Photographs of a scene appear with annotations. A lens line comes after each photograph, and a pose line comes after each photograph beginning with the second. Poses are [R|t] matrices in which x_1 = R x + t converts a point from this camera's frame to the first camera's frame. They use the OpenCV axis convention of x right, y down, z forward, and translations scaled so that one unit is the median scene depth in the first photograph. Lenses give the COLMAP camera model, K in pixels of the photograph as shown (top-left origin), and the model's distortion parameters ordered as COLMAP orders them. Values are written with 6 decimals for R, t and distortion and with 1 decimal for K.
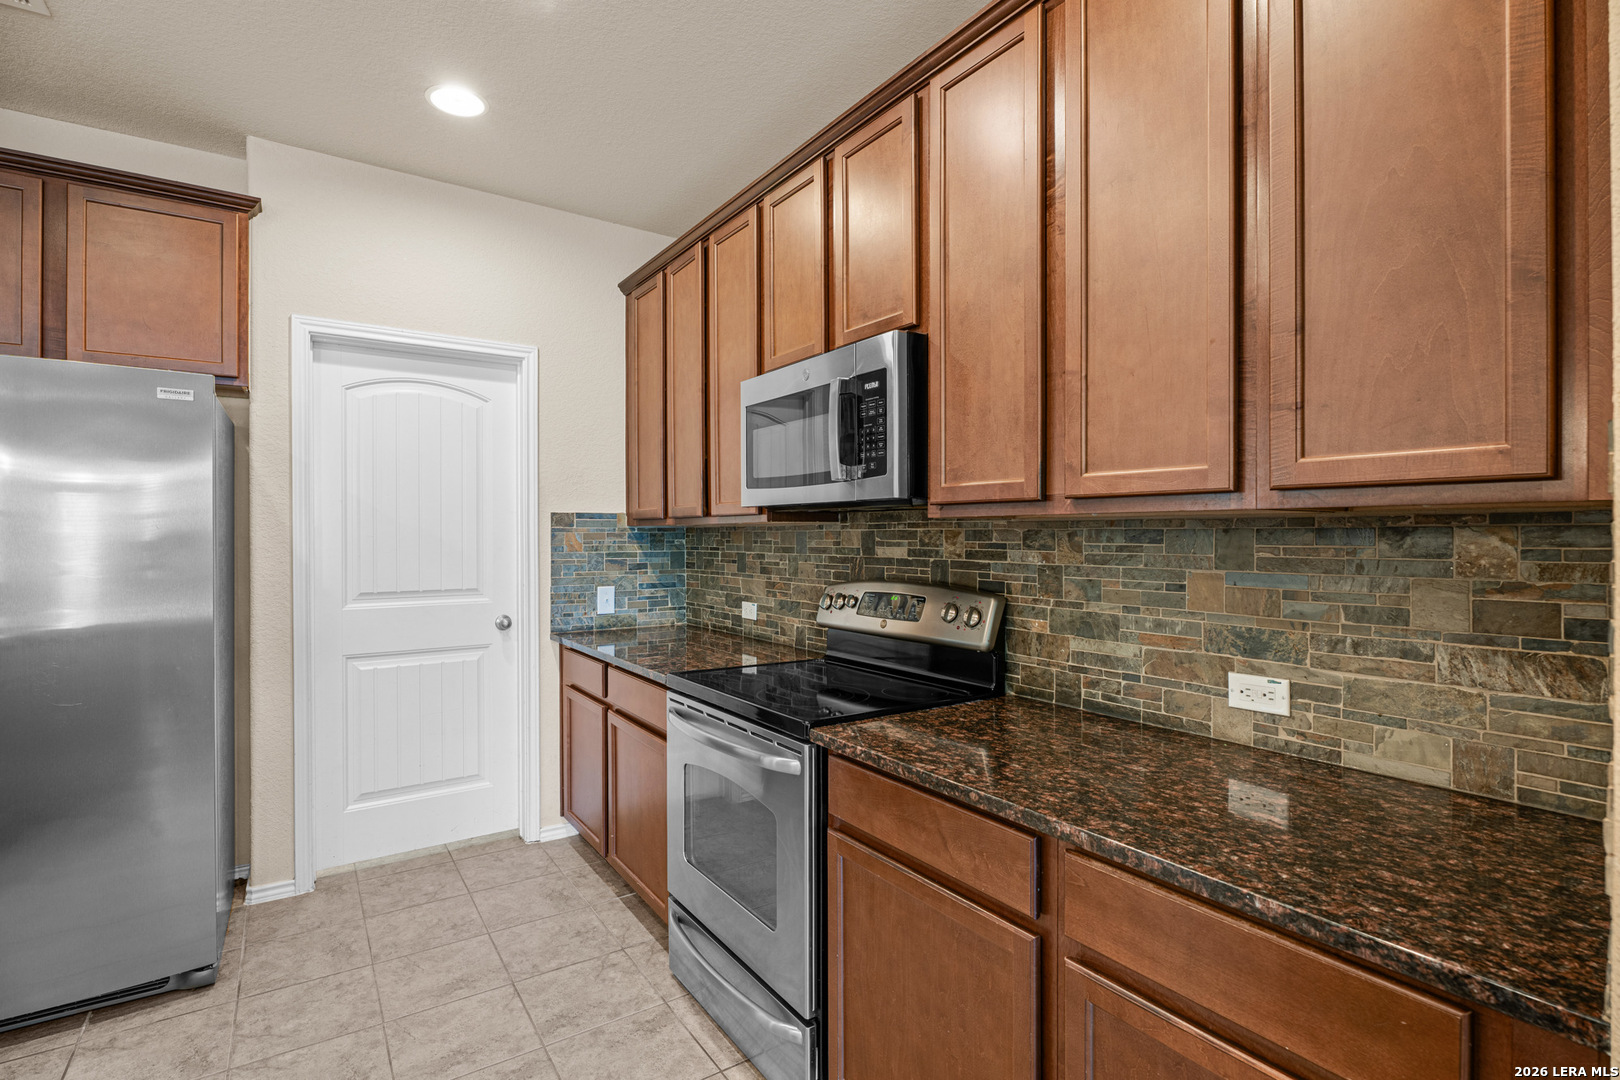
lens RADIAL K [[766.6, 0, 803.8], [0, 766.6, 537.5], [0, 0, 1]] dist [-0.003557, -0.000516]
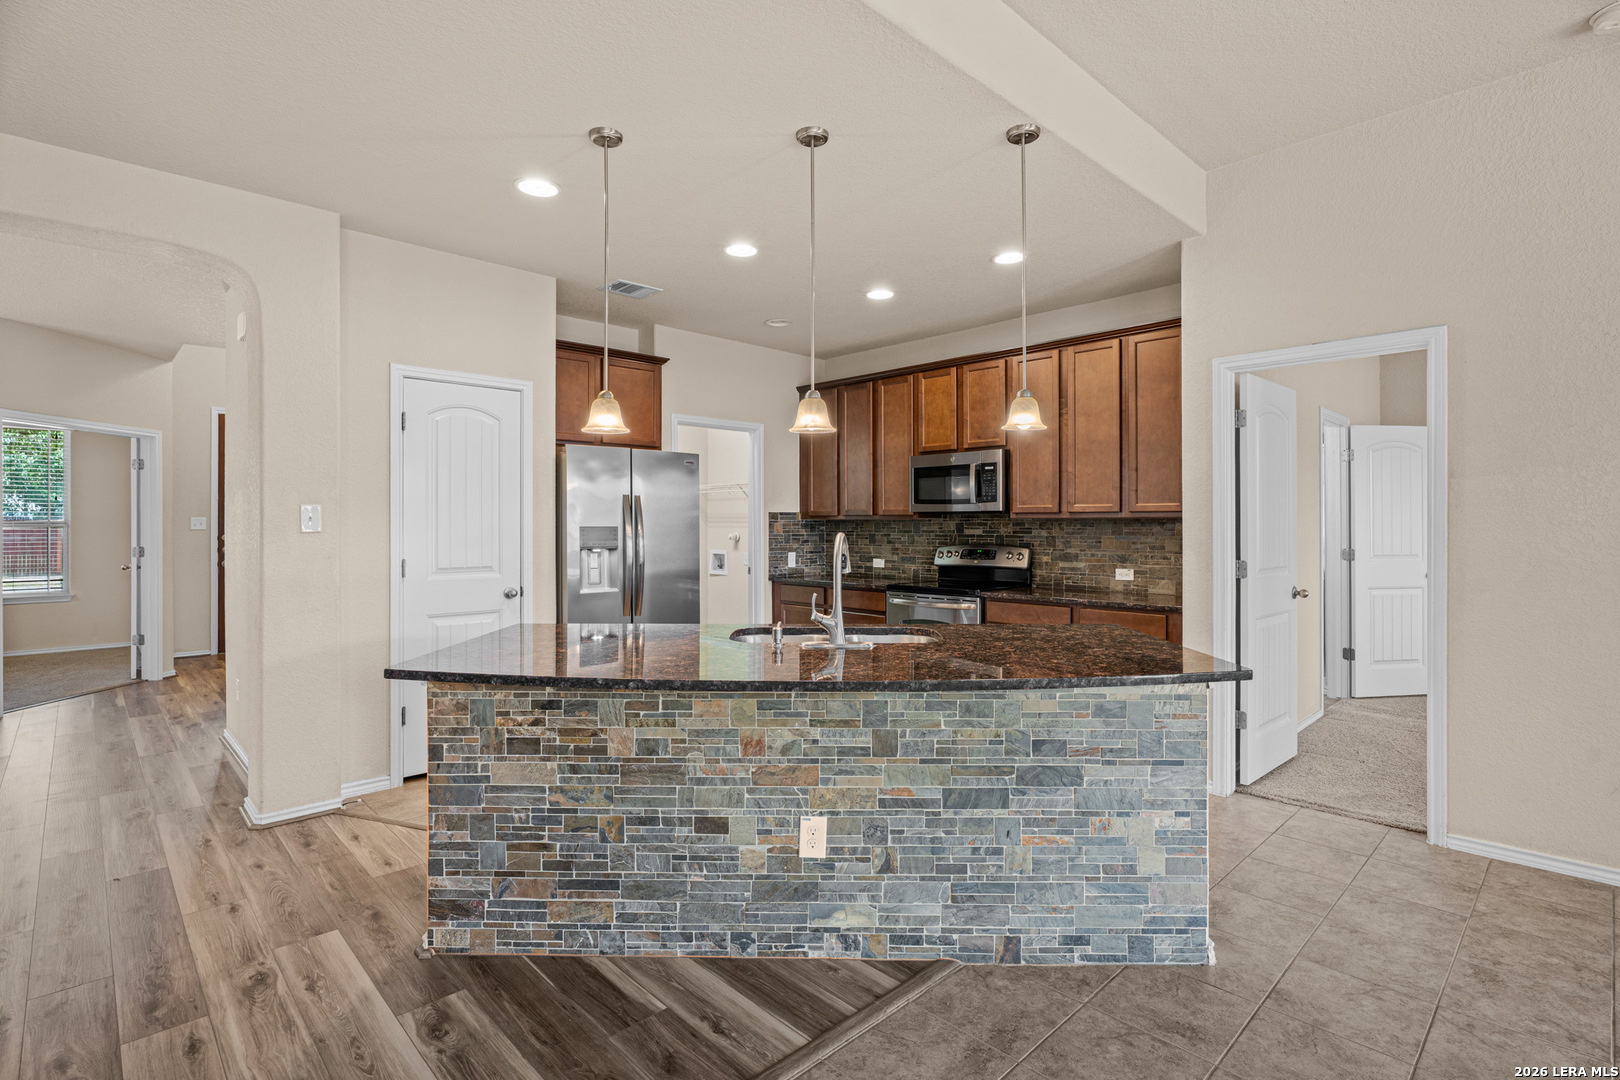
lens RADIAL K [[772.4, 0, 805.3], [0, 772.4, 521.6], [0, 0, 1]] dist [-0.004899, -0.000872]
pose [[0.986072, -0.000056, 0.166321, -0.785512], [0.001088, 0.999981, -0.006109, 0.002343], [-0.166318, 0.006205, 0.986053, -1.222248]]
